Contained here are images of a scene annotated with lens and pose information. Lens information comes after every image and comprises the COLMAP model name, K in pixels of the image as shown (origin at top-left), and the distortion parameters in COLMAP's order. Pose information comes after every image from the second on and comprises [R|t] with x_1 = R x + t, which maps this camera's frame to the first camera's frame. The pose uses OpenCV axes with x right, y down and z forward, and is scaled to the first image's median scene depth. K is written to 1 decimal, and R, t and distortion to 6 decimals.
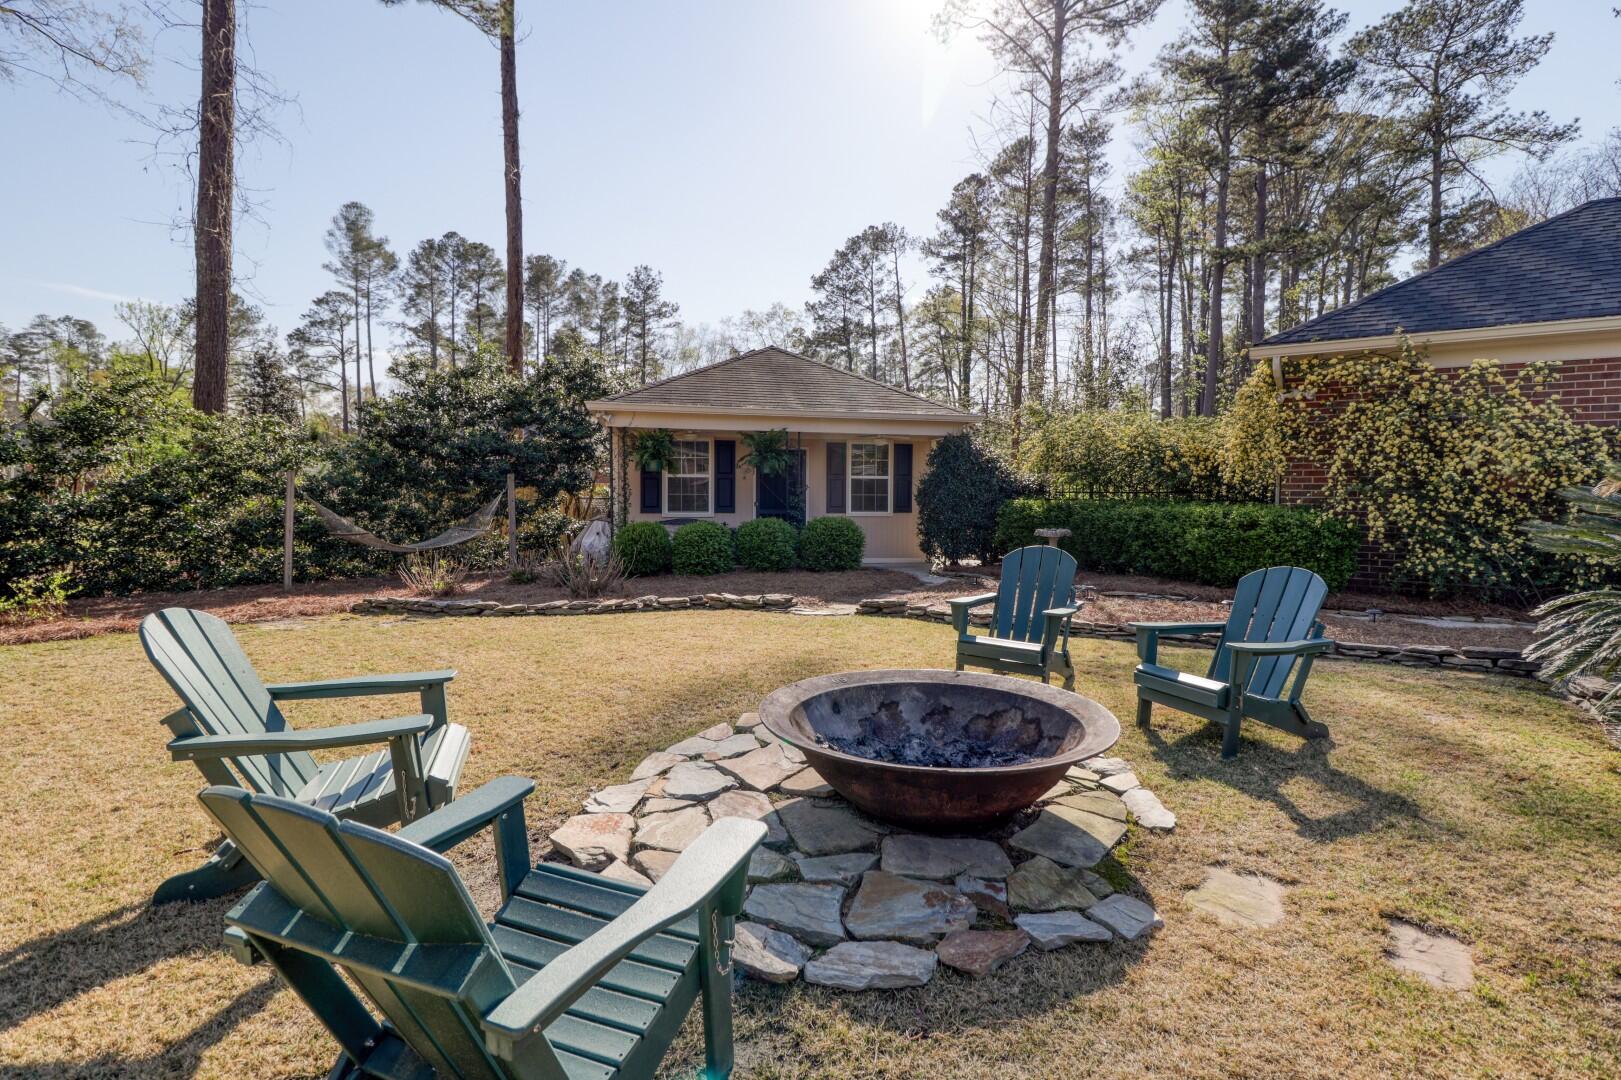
lens RADIAL K [[769.9, 0, 816.5], [0, 769.9, 540.9], [0, 0, 1]] dist [0.000718, -0.013837]
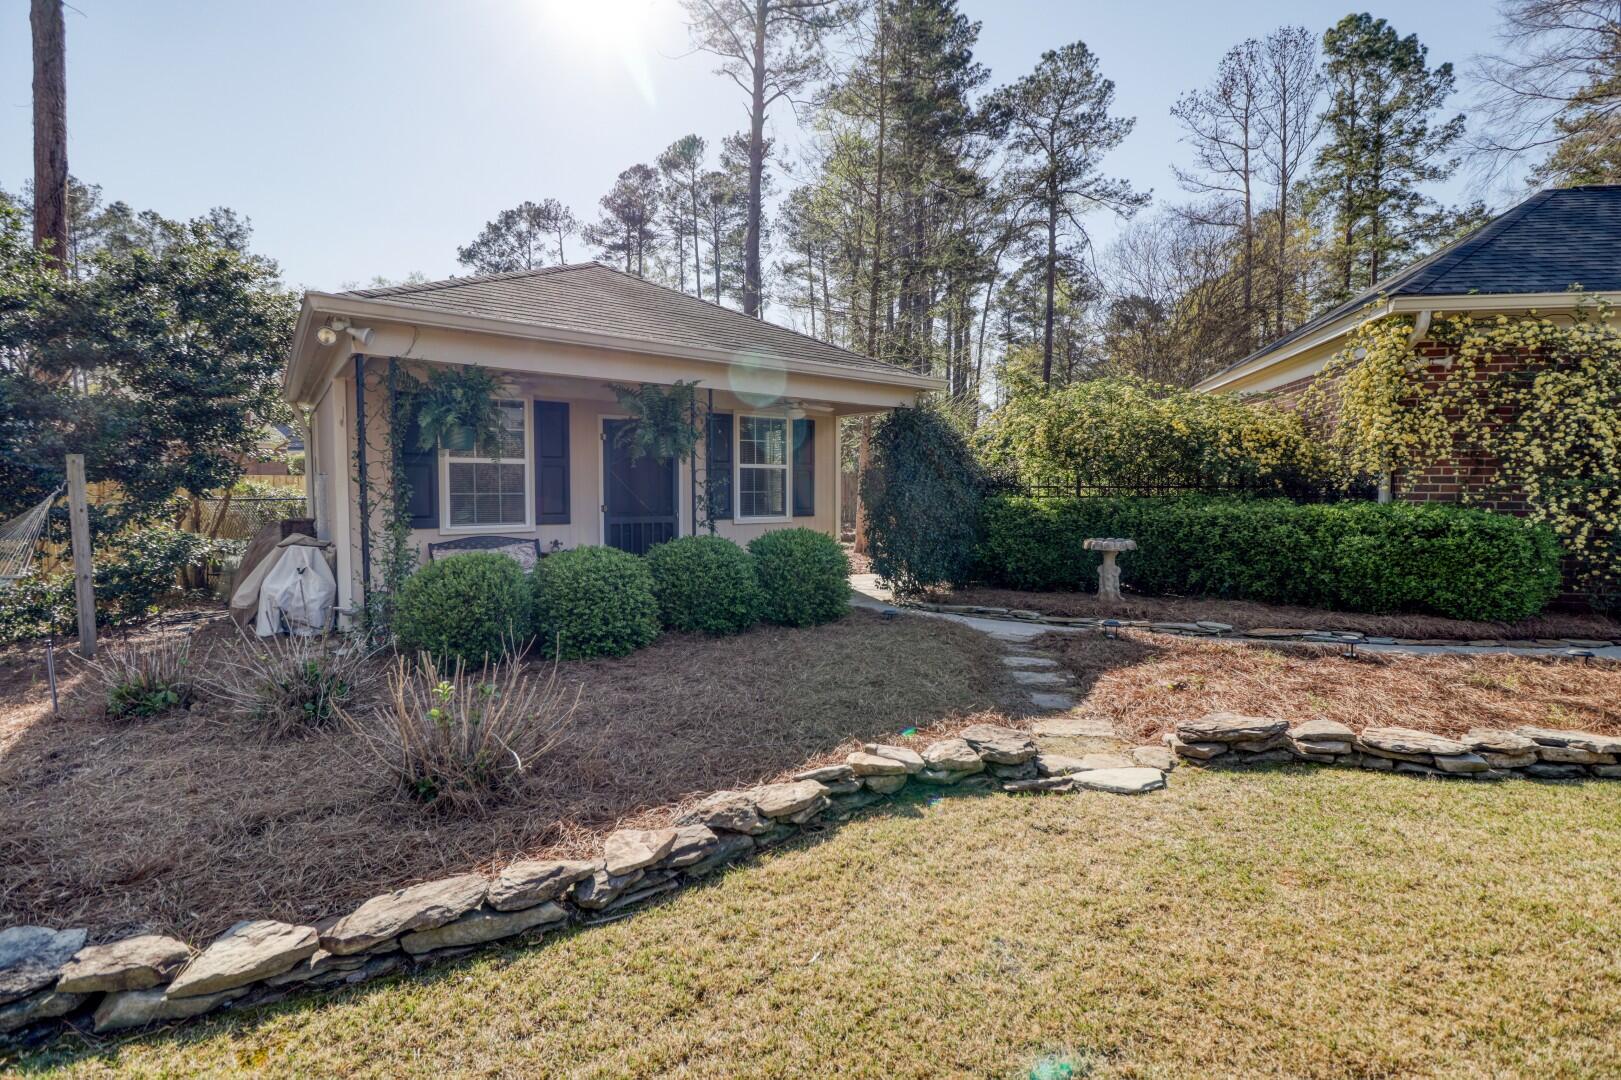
lens RADIAL K [[735.4, 0, 807.5], [0, 735.4, 531.7], [0, 0, 1]] dist [0.009314, -0.014688]
pose [[0.898956, -0.030914, 0.436946, -0.059565], [0.031801, 0.999480, 0.005288, -0.008453], [-0.436882, 0.009142, 0.899472, 0.124065]]
